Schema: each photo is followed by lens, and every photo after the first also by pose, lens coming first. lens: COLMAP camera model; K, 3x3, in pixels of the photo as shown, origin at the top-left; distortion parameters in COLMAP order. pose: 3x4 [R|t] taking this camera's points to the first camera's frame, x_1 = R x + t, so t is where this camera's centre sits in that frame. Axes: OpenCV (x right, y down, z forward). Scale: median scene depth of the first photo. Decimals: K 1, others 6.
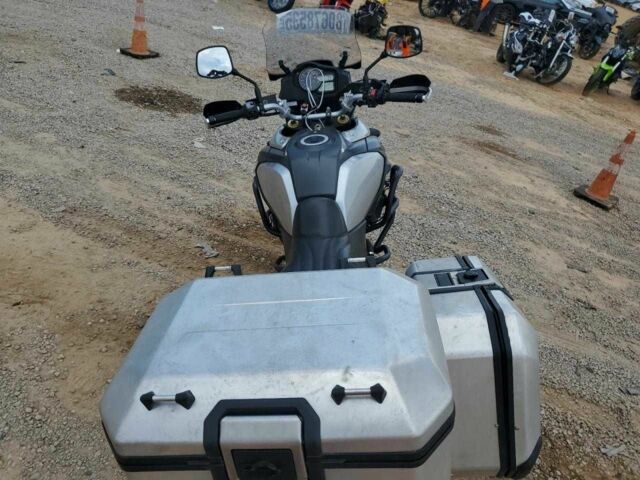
lens RADIAL K [[500.5, 0, 320.0], [0, 500.5, 240.0], [0, 0, 1]] dist [-0.038014, 0.055802]
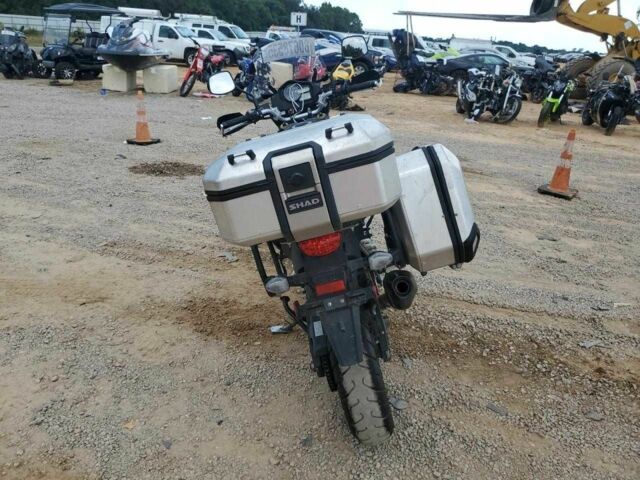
lens RADIAL K [[507.0, 0, 320.0], [0, 507.0, 240.0], [0, 0, 1]] dist [-0.014970, -0.001487]
pose [[0.987132, -0.159355, 0.013266, -0.014586], [0.159040, 0.969777, -0.185035, 0.171669], [0.016621, 0.184764, 0.982642, -0.138410]]
